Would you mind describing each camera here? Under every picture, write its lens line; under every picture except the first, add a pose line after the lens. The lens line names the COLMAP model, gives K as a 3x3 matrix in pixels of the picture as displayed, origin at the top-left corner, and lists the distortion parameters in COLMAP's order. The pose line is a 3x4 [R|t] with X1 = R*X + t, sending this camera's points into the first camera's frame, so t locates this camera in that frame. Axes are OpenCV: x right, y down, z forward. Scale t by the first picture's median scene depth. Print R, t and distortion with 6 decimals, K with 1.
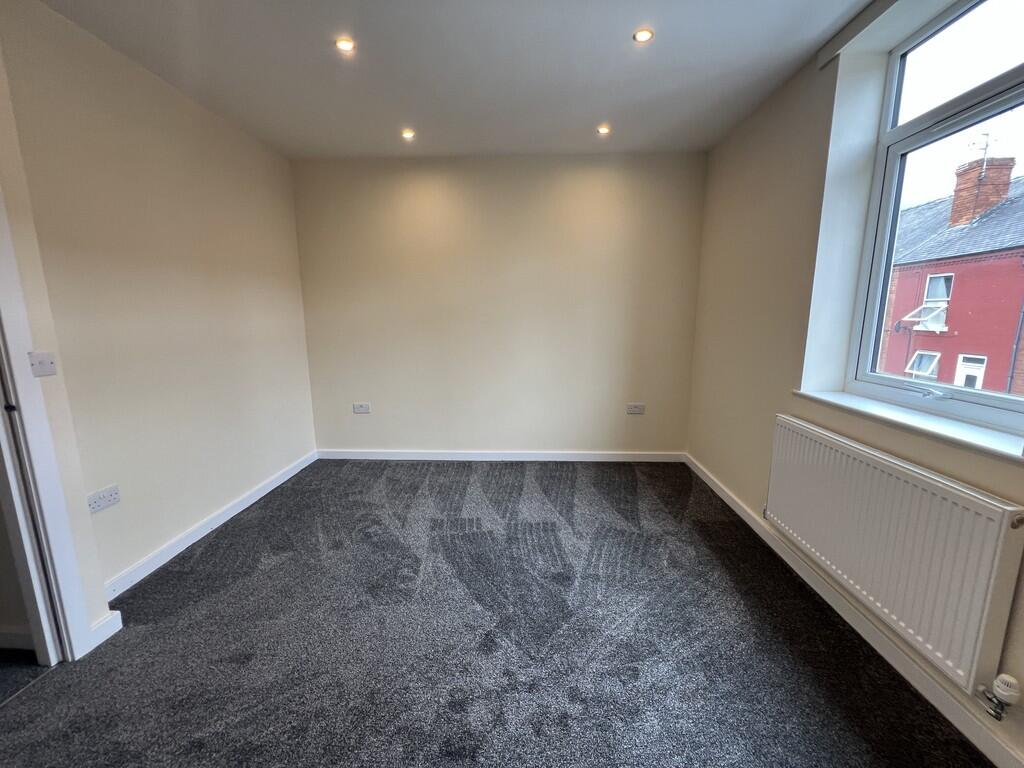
lens RADIAL K [[412.1, 0, 512.0], [0, 412.1, 384.0], [0, 0, 1]] dist [0.000995, 0.000425]
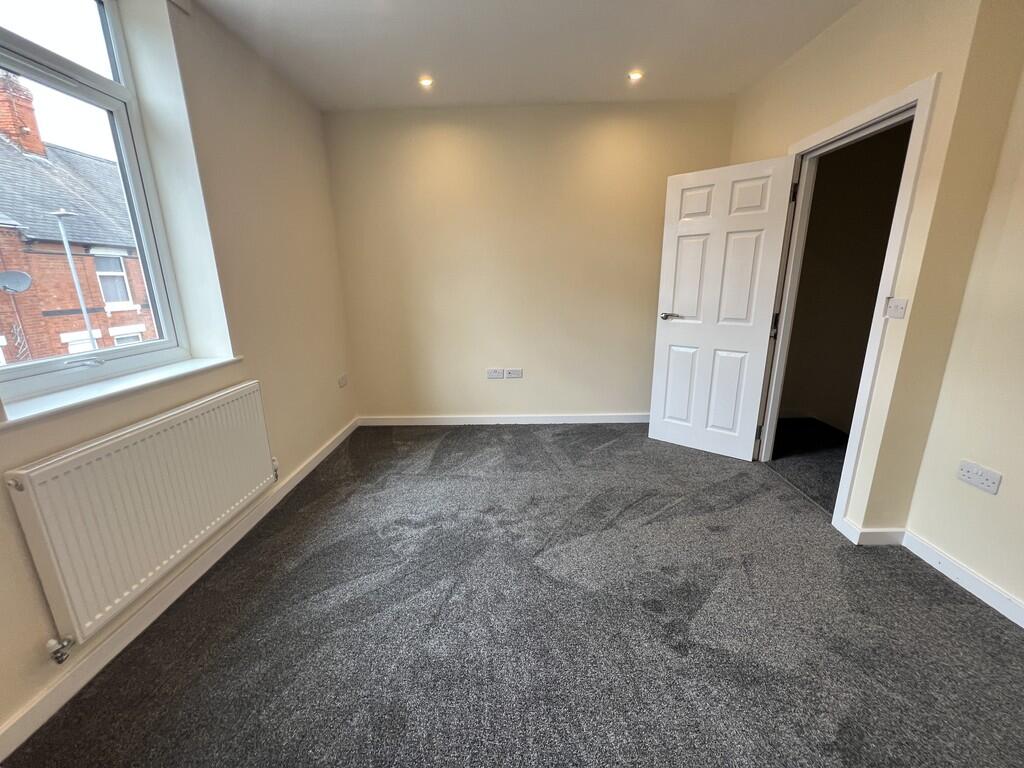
lens RADIAL K [[412.1, 0, 512.0], [0, 412.1, 384.0], [0, 0, 1]] dist [0.000995, 0.000425]
pose [[-0.999208, 0.023412, -0.032189, 0.026091], [0.008269, 0.913177, 0.407479, -0.195864], [0.038934, 0.406890, -0.912647, 1.184594]]
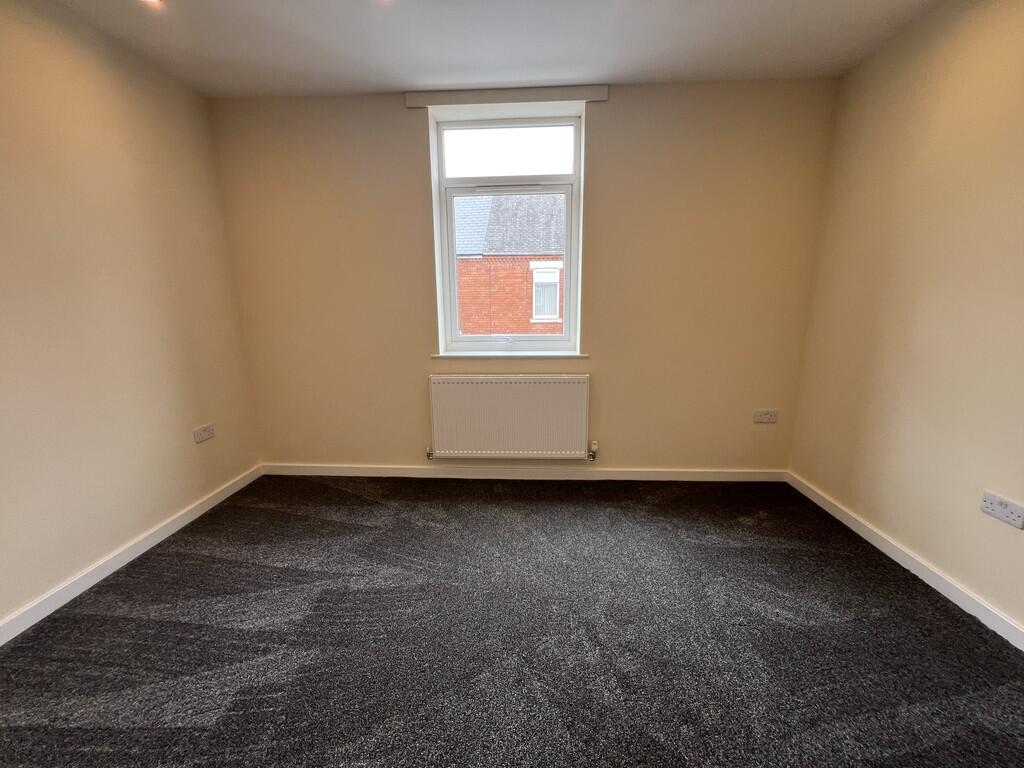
lens RADIAL K [[412.1, 0, 512.0], [0, 412.1, 384.0], [0, 0, 1]] dist [0.000995, 0.000425]
pose [[0.005778, -0.199375, 0.979906, -0.505947], [0.179238, 0.964259, 0.195134, -0.087833], [-0.983789, 0.174509, 0.041307, 0.566105]]
